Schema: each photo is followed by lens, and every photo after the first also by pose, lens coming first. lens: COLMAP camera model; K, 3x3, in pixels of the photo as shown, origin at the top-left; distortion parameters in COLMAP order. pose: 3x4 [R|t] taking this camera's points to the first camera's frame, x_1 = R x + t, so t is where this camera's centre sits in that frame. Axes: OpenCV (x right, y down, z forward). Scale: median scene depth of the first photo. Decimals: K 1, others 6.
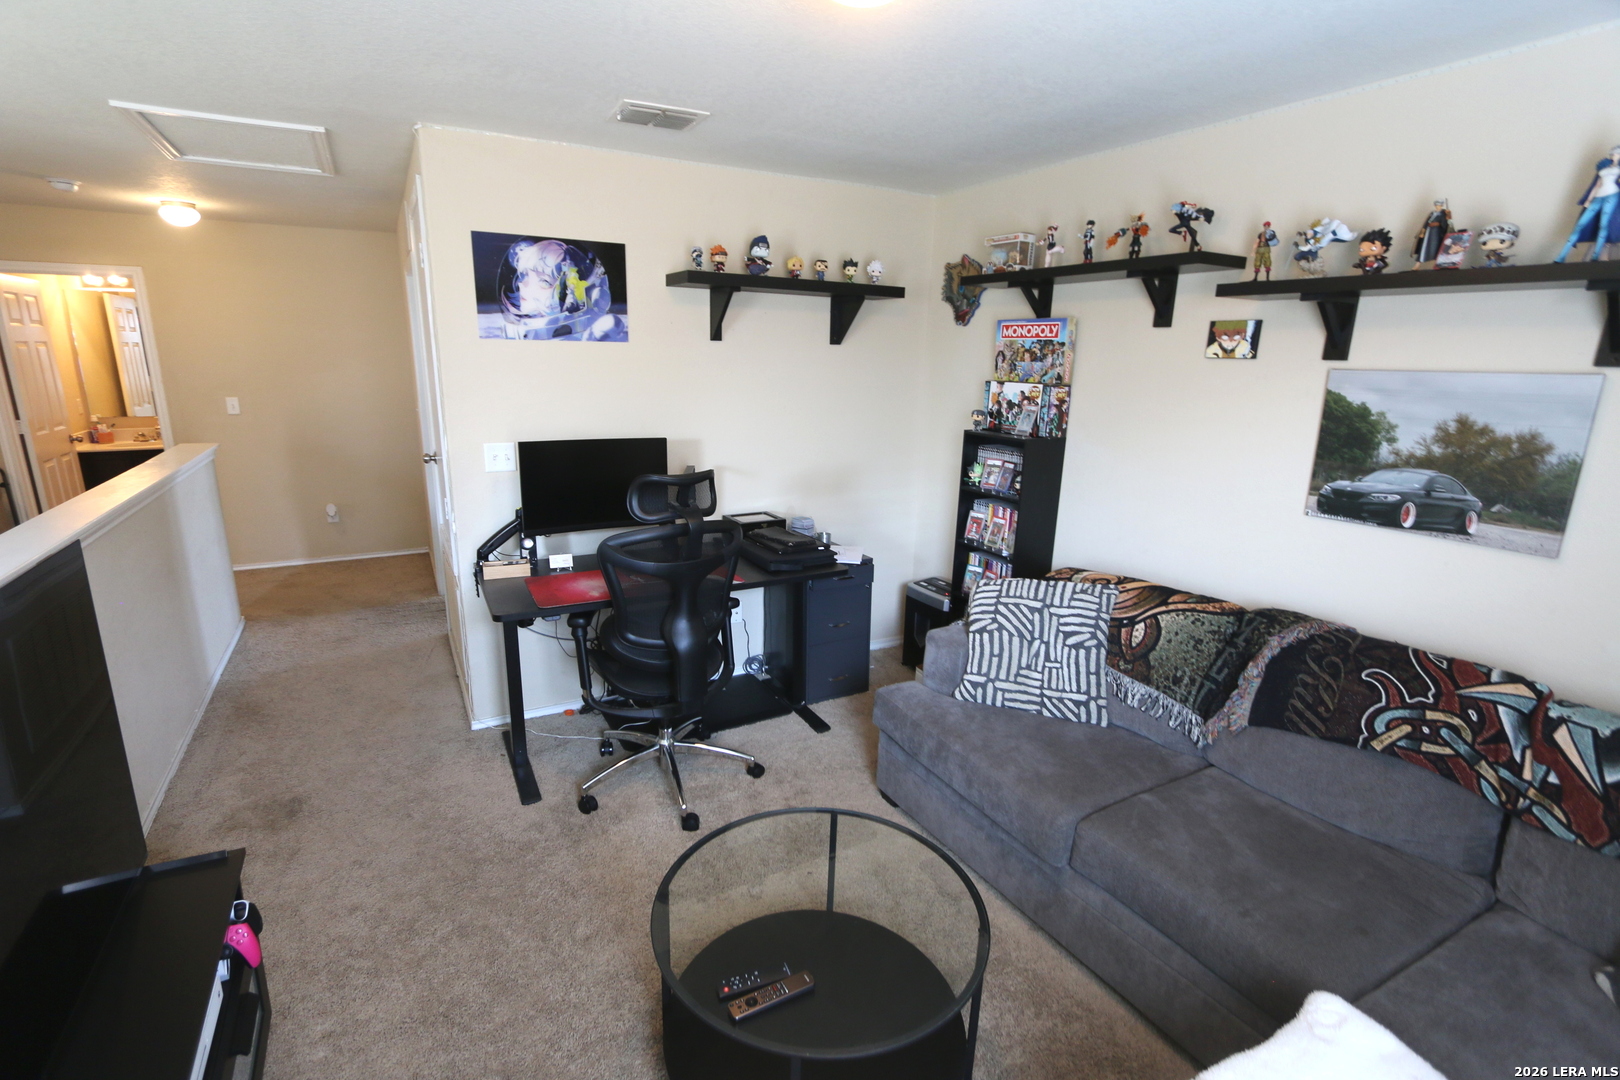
lens RADIAL K [[740.0, 0, 797.9], [0, 740.0, 545.4], [0, 0, 1]] dist [-0.016367, 0.000167]
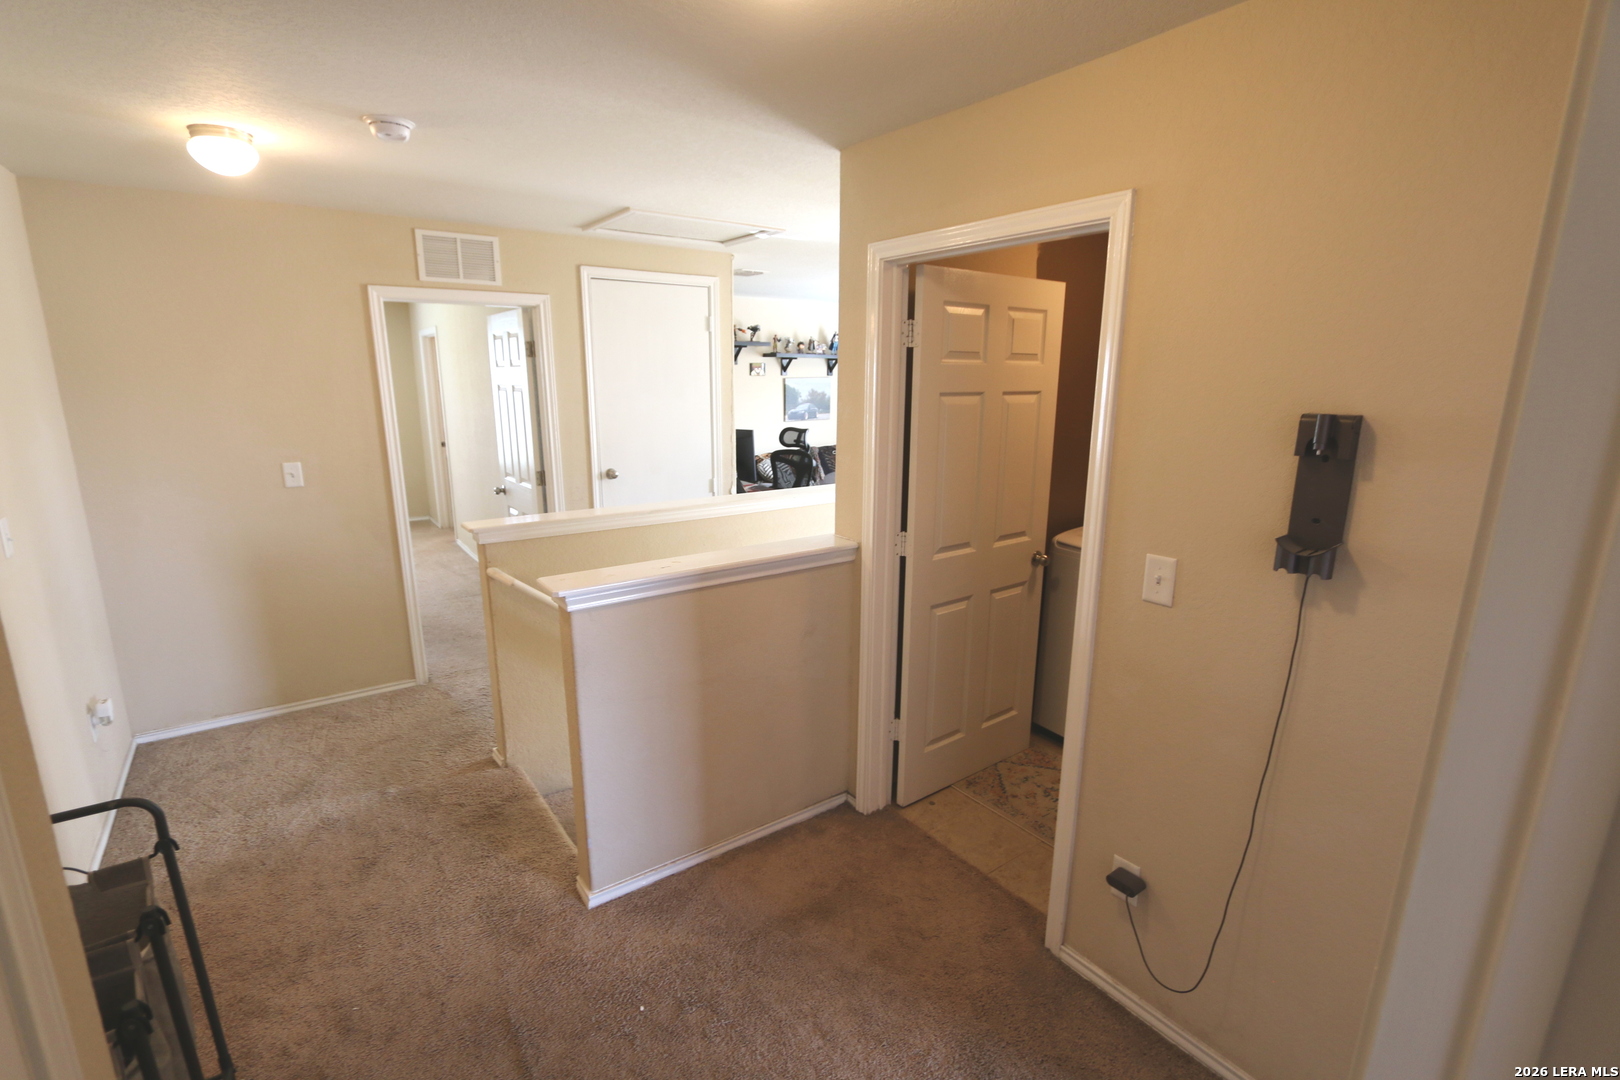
lens RADIAL K [[740.0, 0, 797.9], [0, 740.0, 545.4], [0, 0, 1]] dist [-0.016367, 0.000167]
pose [[-0.059937, -0.244911, 0.967691, -2.833713], [0.242836, 0.936733, 0.252116, -0.364252], [-0.968214, 0.250101, 0.003329, 1.122707]]
